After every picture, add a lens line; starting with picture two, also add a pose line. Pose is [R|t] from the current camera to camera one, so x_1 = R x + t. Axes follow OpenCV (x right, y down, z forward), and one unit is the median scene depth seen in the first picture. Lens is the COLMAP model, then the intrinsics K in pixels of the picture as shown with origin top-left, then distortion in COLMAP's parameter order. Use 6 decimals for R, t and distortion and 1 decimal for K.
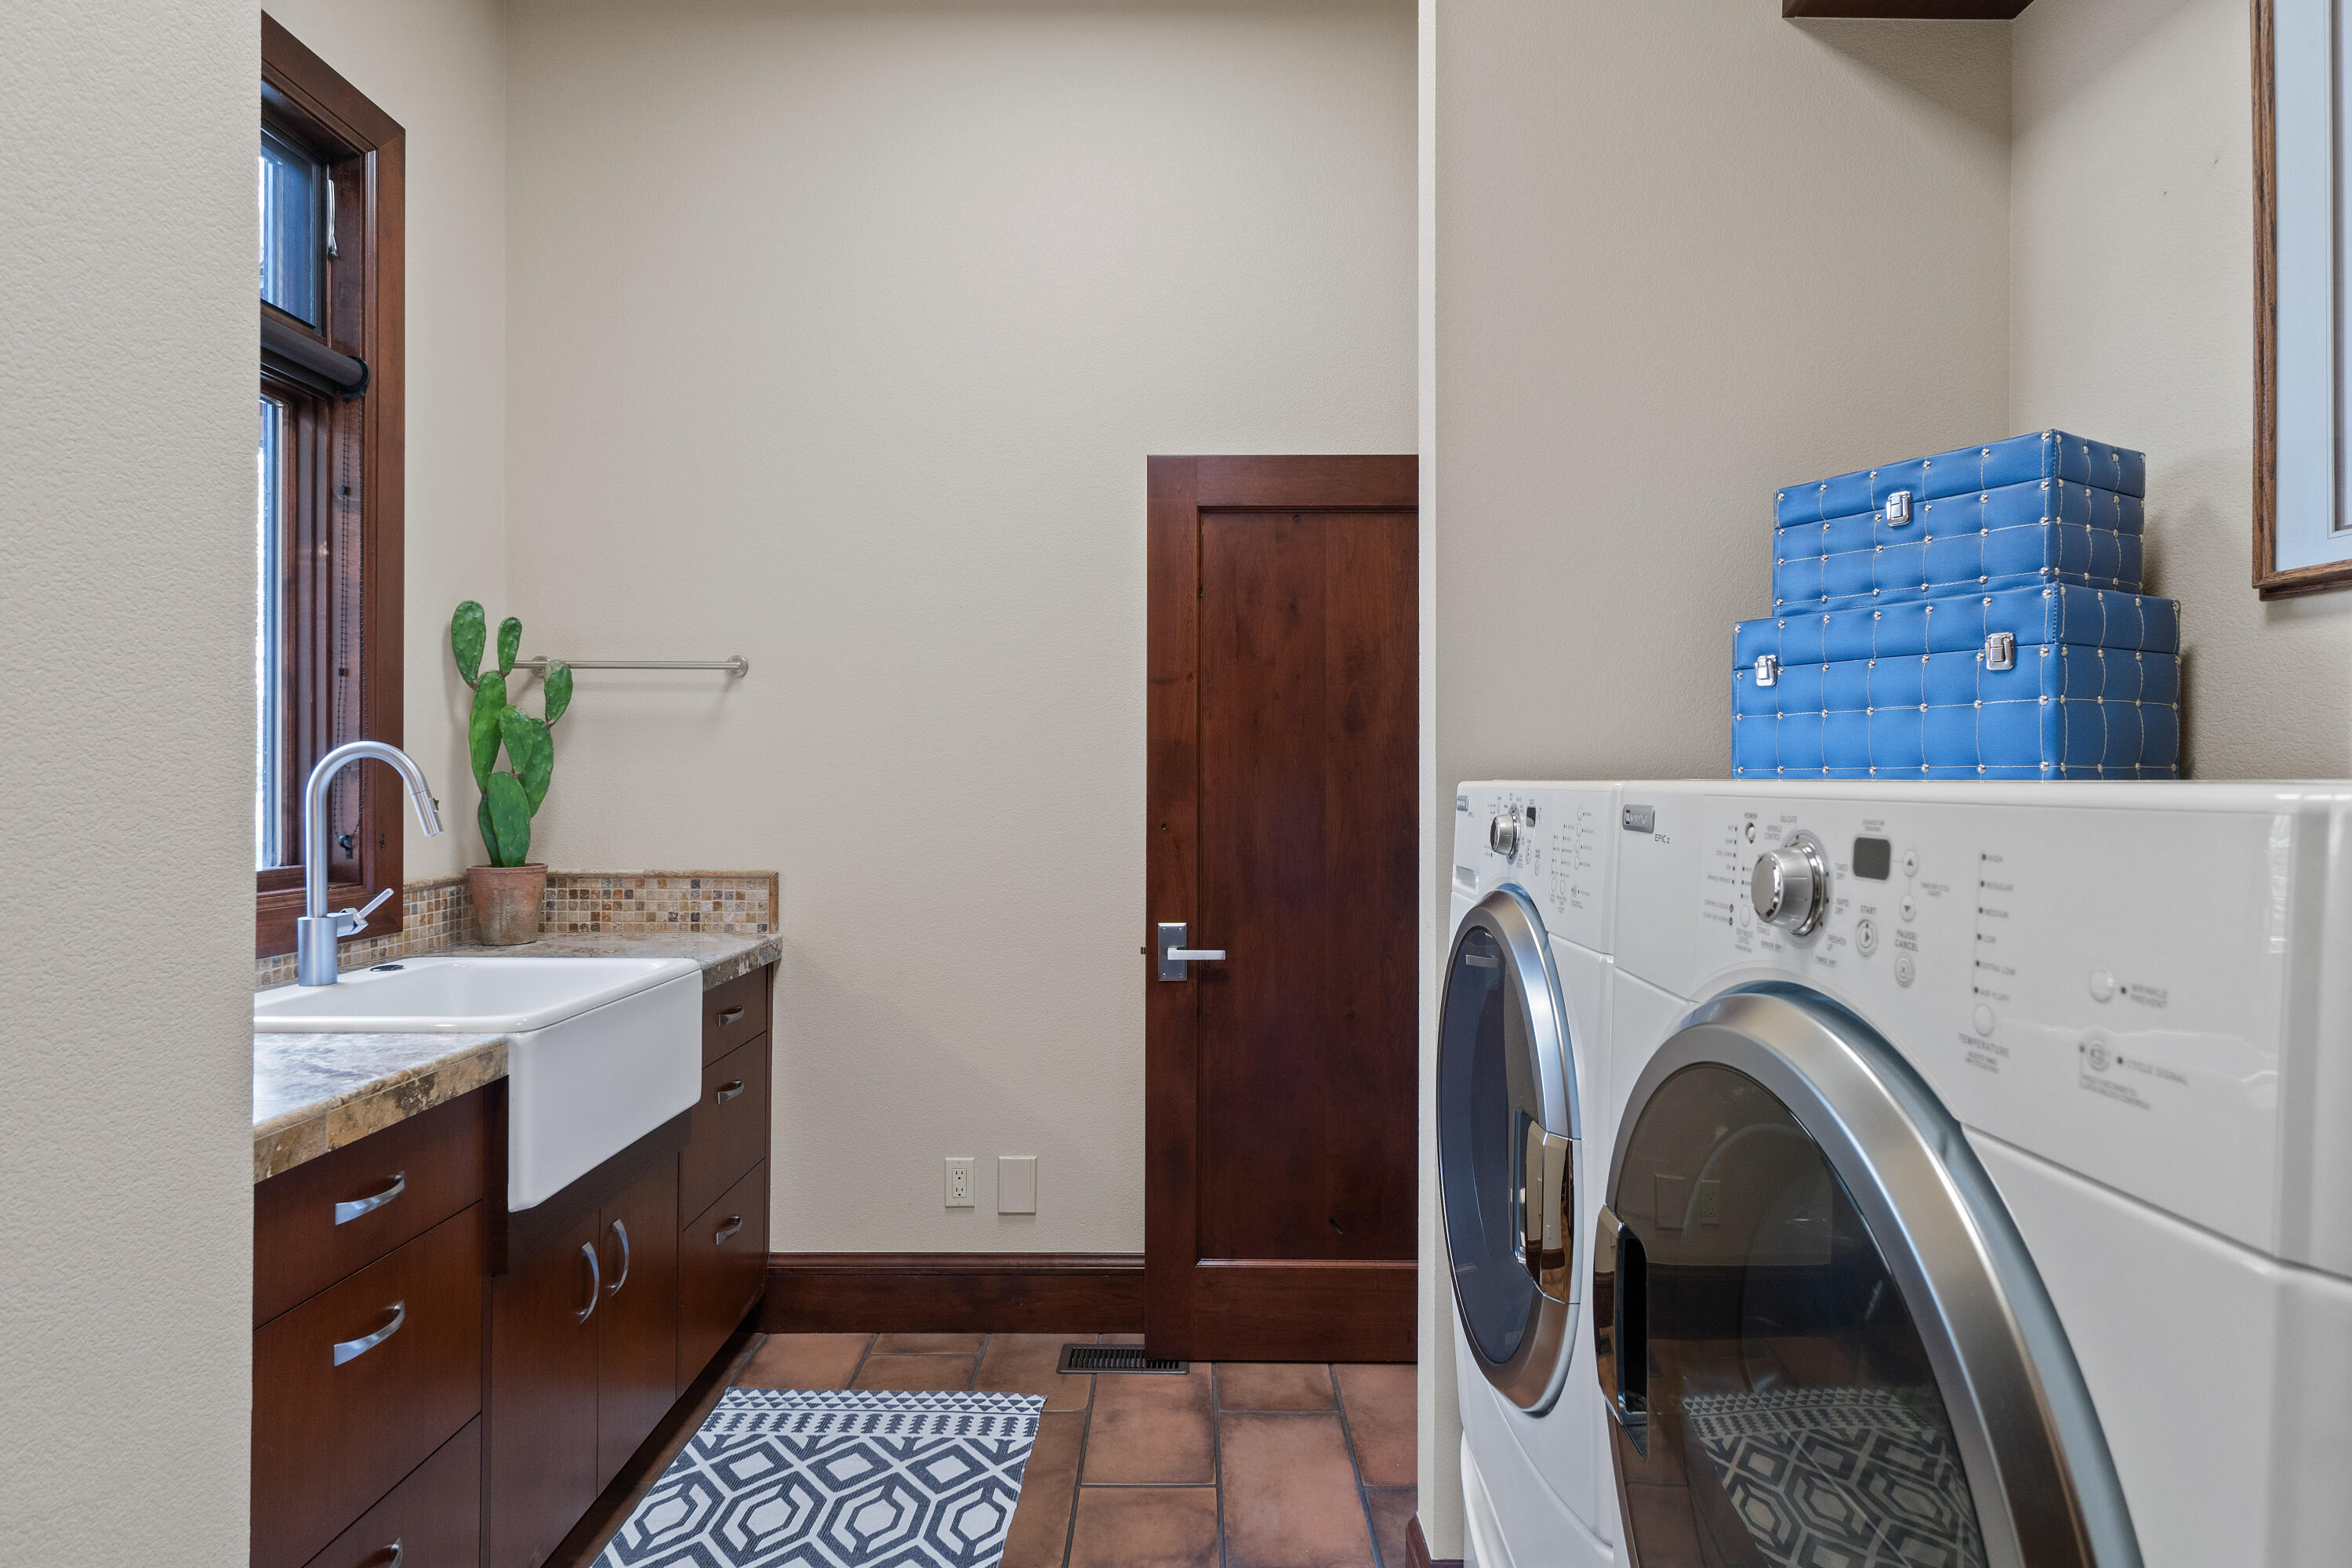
lens RADIAL K [[1272.1, 0, 1198.8], [0, 1272.1, 787.8], [0, 0, 1]] dist [0.008158, 0.000111]
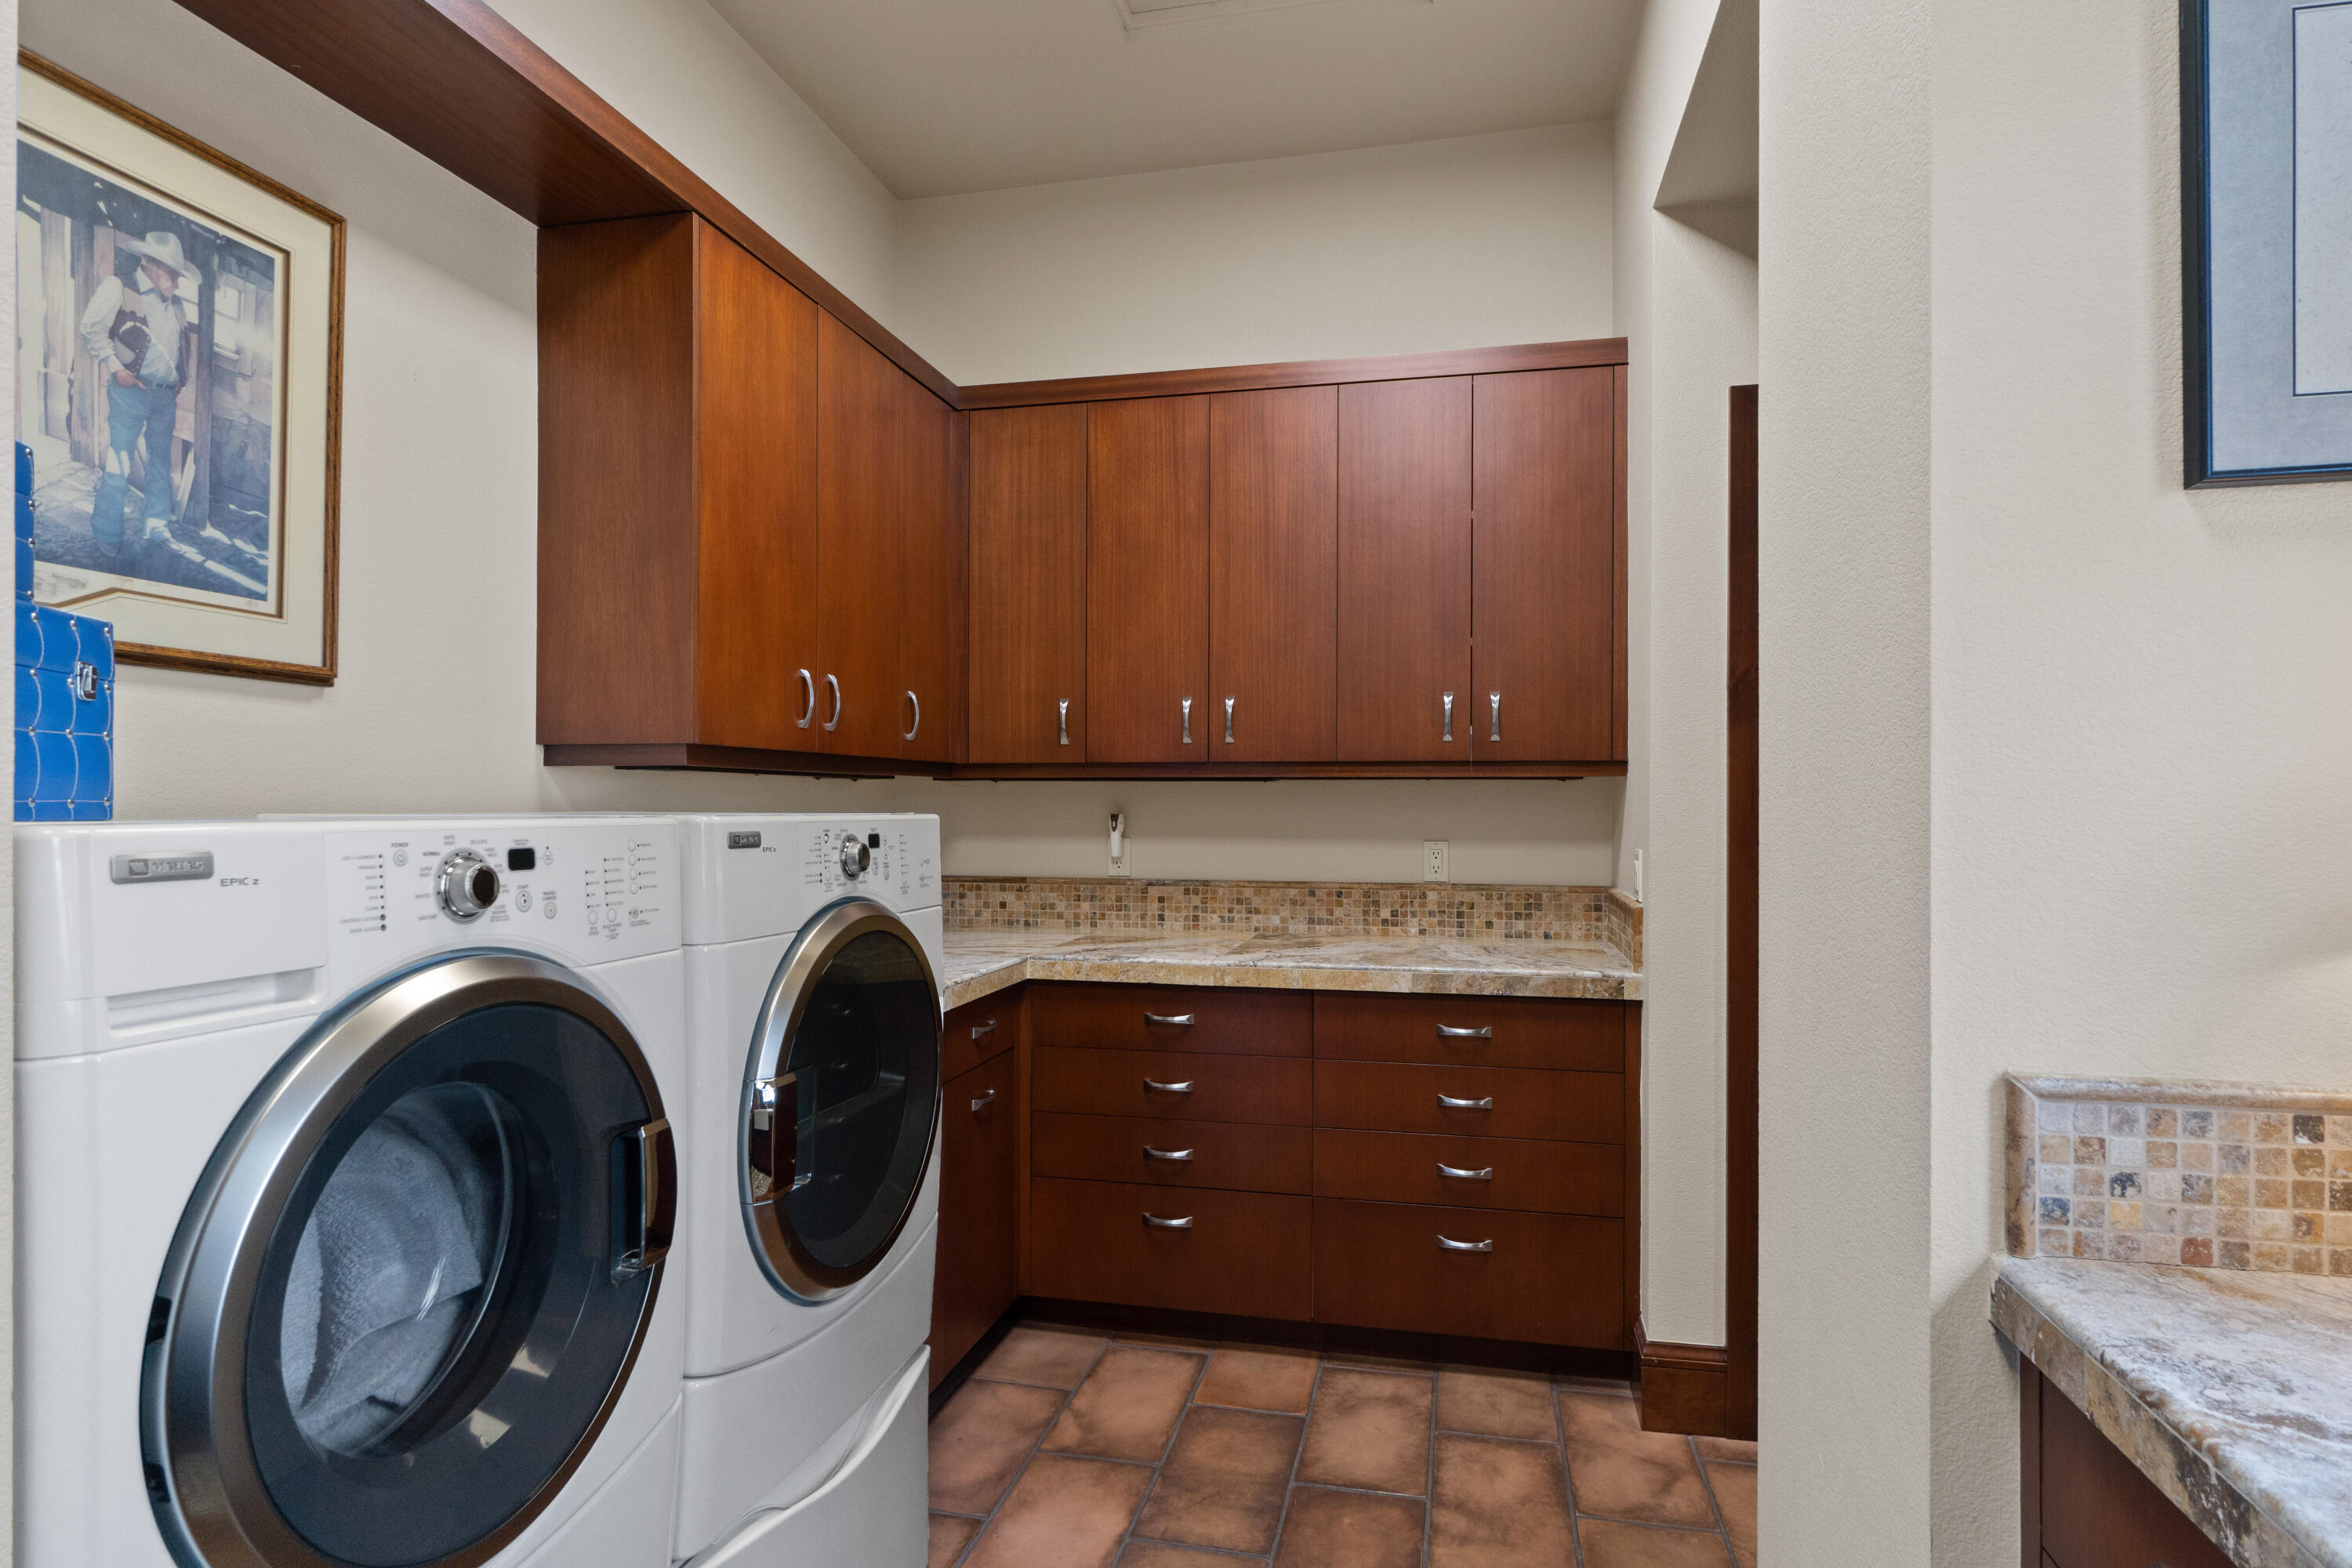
lens RADIAL K [[1272.1, 0, 1198.8], [0, 1272.1, 787.8], [0, 0, 1]] dist [0.008158, 0.000111]
pose [[-0.976302, -0.001278, 0.216411, -0.840116], [-0.002798, 0.999974, -0.006719, -0.038602], [-0.216396, -0.007165, -0.976279, 2.605862]]
